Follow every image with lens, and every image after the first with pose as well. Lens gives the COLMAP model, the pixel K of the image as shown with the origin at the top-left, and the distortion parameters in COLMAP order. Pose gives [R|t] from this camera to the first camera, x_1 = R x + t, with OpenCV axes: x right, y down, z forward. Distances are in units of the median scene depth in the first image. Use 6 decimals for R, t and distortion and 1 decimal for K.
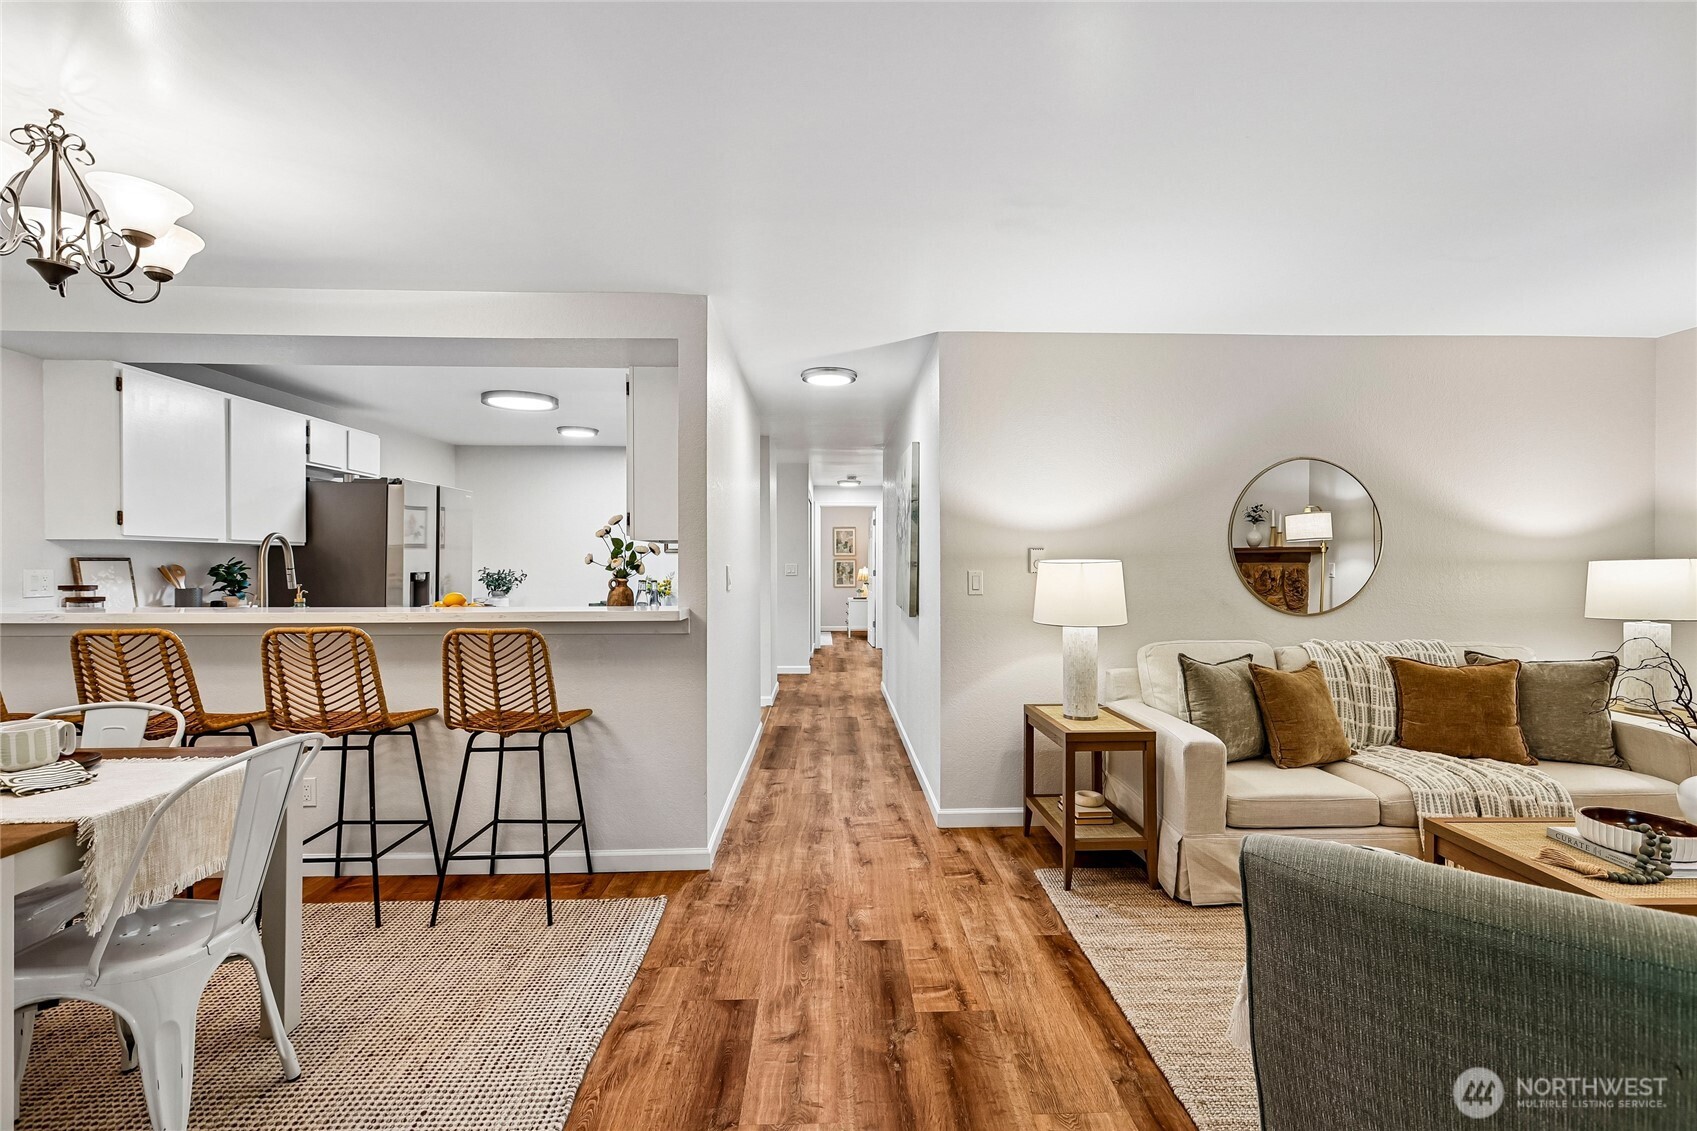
lens RADIAL K [[754.8, 0, 854.6], [0, 754.8, 565.3], [0, 0, 1]] dist [-0.003033, 0.002632]
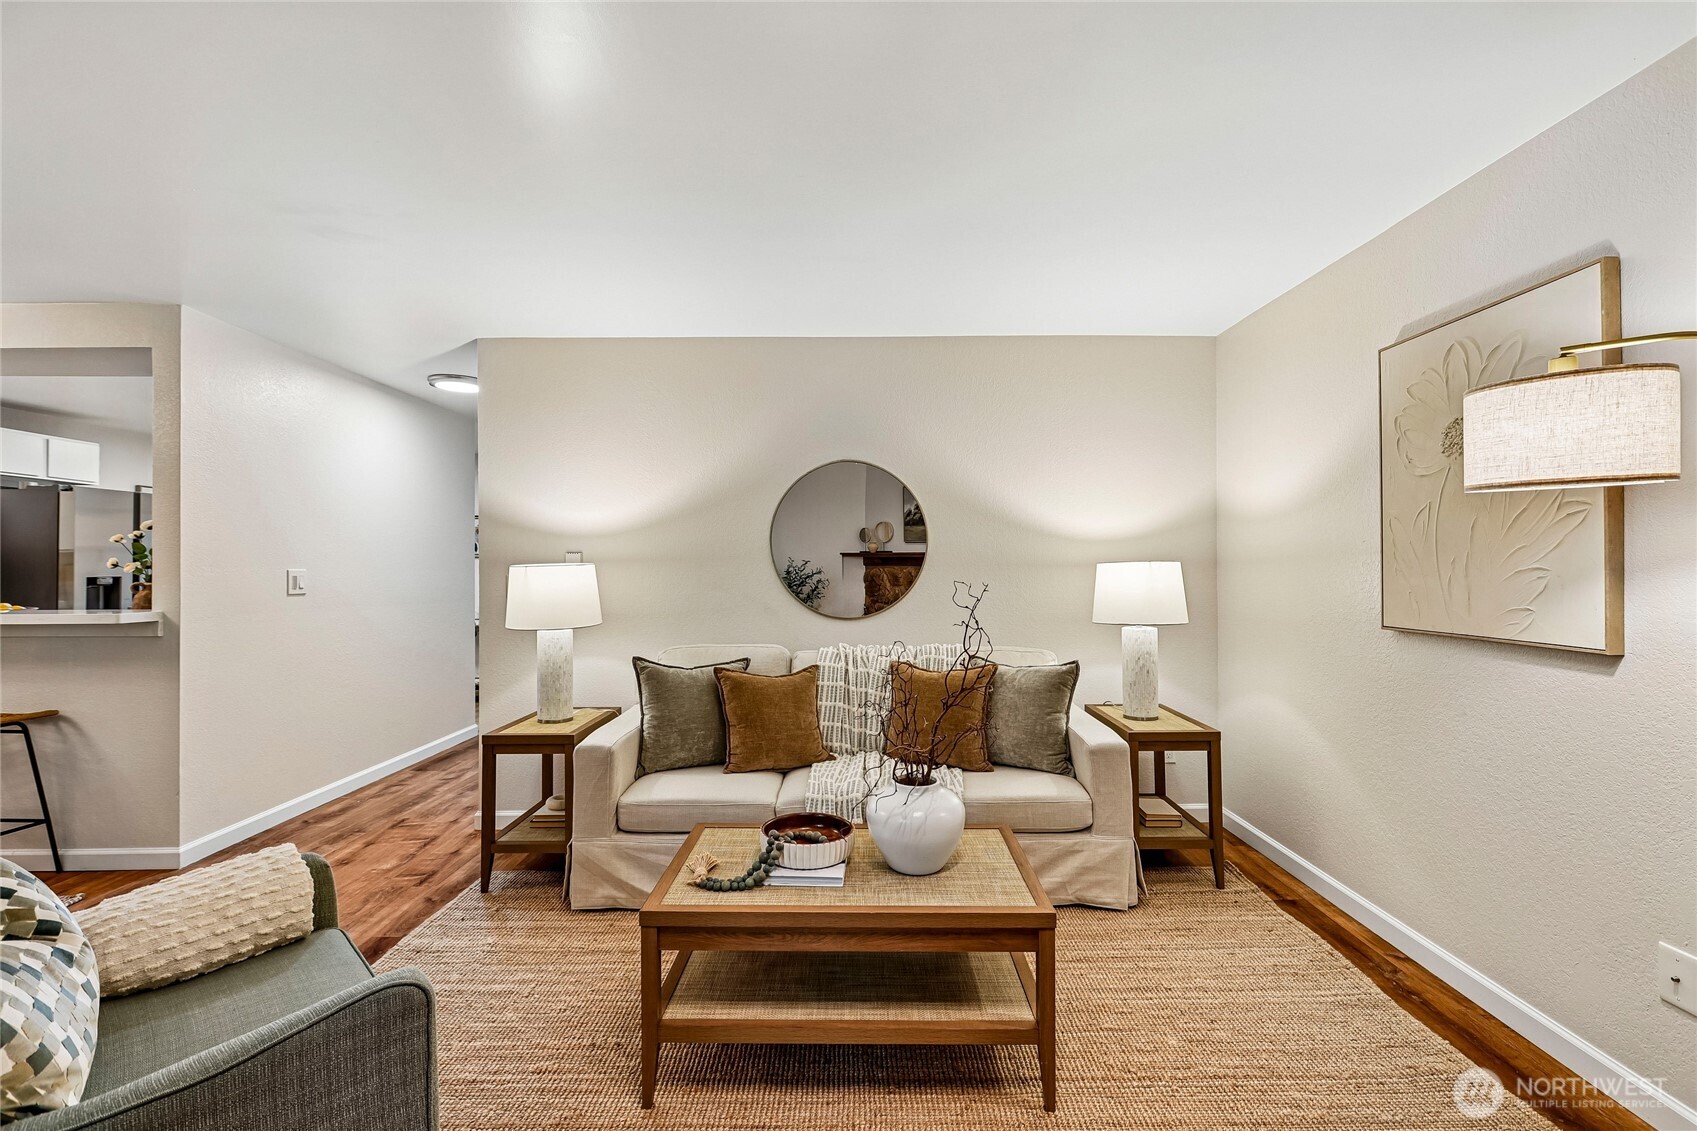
lens RADIAL K [[754.8, 0, 859.9], [0, 754.8, 565.1], [0, 0, 1]] dist [-0.003033, 0.002632]
pose [[0.999510, -0.001190, -0.031291, 0.744902], [0.000967, 0.999974, -0.007139, 0.002772], [0.031299, 0.007105, 0.999485, 0.010402]]
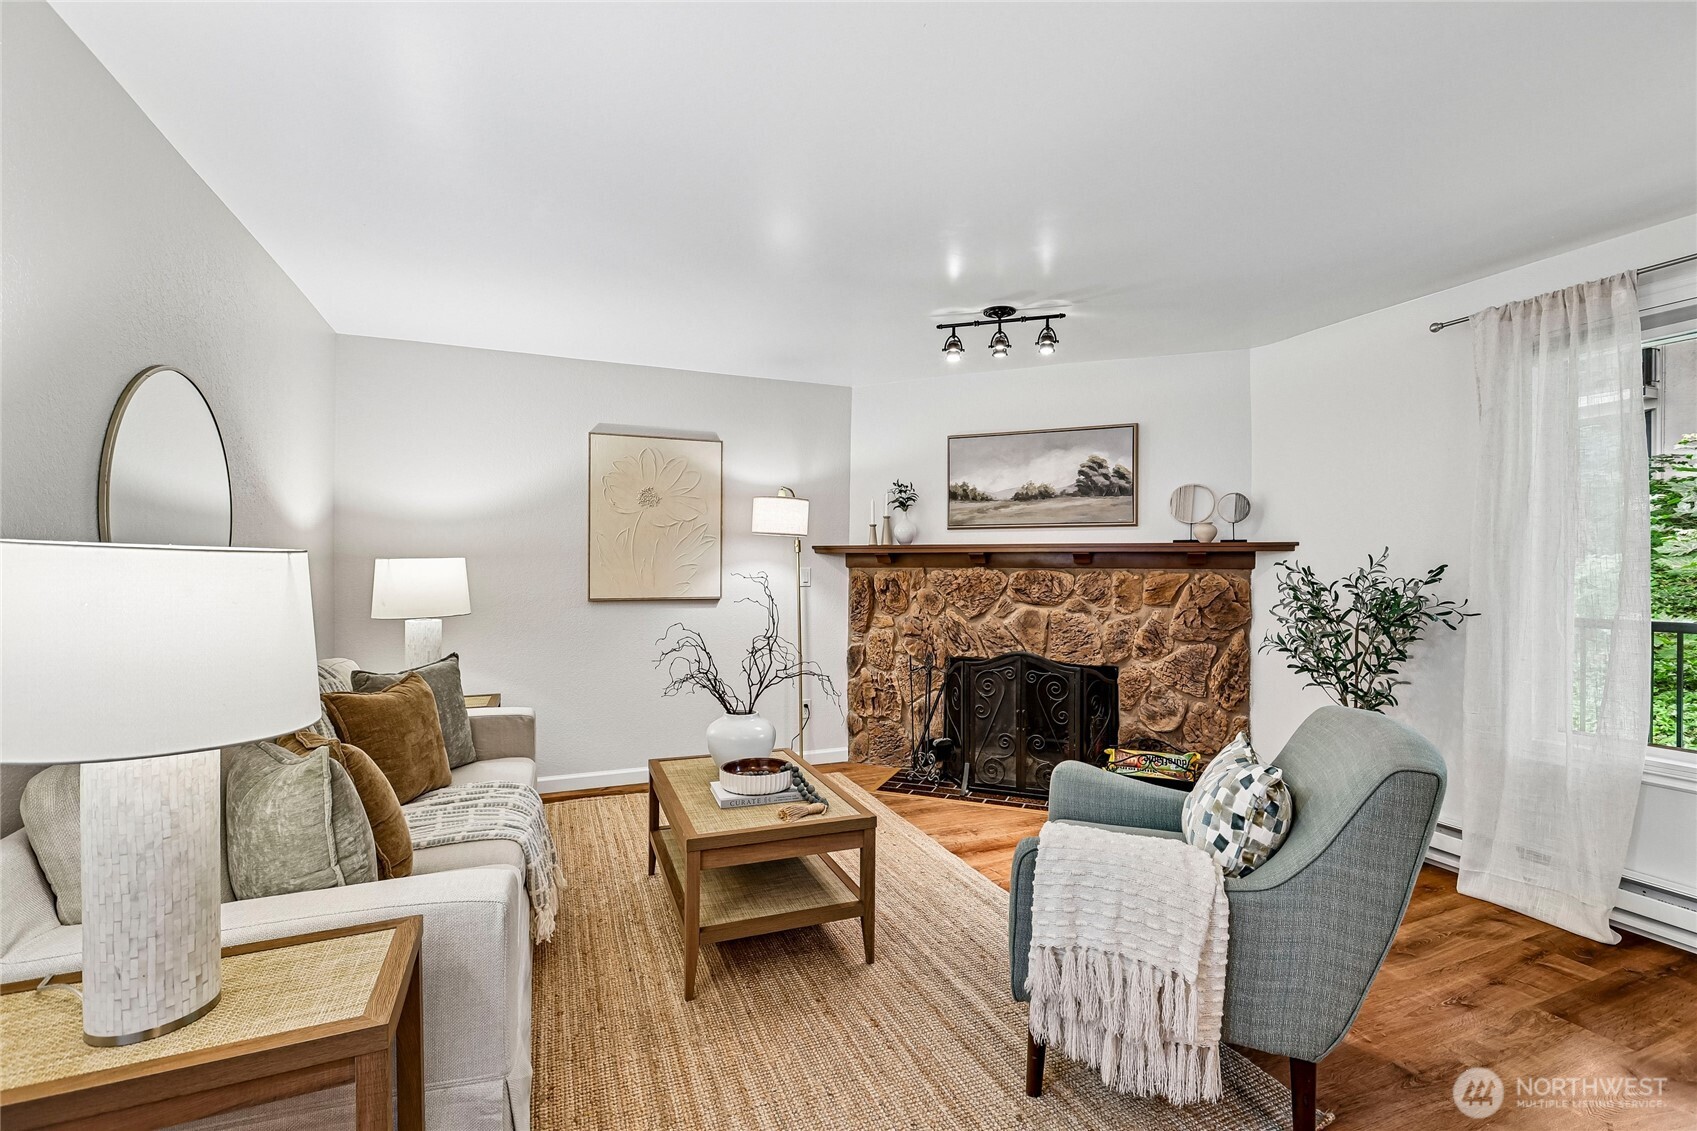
lens RADIAL K [[754.8, 0, 871.5], [0, 754.8, 569.6], [0, 0, 1]] dist [-0.003033, 0.002632]
pose [[-0.363206, -0.006396, 0.931687, -0.127445], [0.001713, 0.999970, 0.007533, 0.001268], [-0.931707, 0.004332, -0.363184, 0.832808]]
